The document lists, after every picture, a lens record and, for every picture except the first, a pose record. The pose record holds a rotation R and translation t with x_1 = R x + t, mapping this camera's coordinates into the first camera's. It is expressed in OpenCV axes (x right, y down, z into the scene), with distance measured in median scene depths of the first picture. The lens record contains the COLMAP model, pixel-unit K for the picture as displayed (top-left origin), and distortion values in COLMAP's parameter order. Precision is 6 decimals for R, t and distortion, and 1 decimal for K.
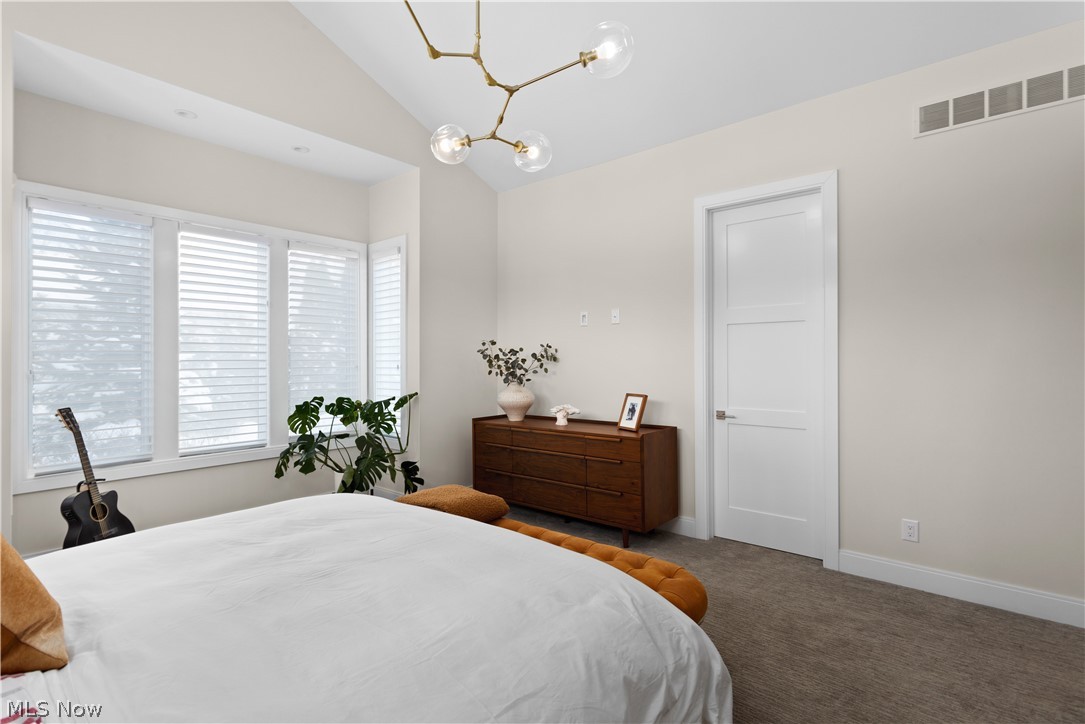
lens RADIAL K [[524.3, 0, 539.6], [0, 524.3, 354.6], [0, 0, 1]] dist [-0.001864, -0.000028]
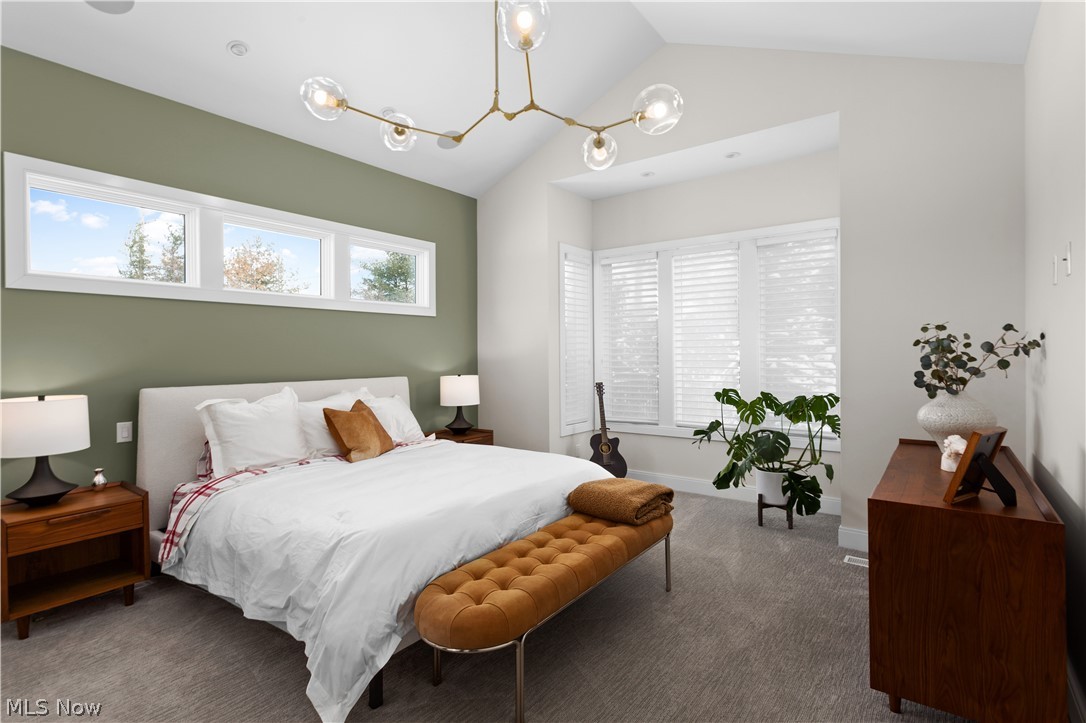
lens RADIAL K [[535.2, 0, 546.3], [0, 535.2, 349.2], [0, 0, 1]] dist [0.002493, 0.000347]
pose [[0.064522, -0.005728, -0.997900, 0.749389], [0.016040, 0.999860, -0.004702, 0.000510], [0.997787, -0.015703, 0.064605, 0.682642]]
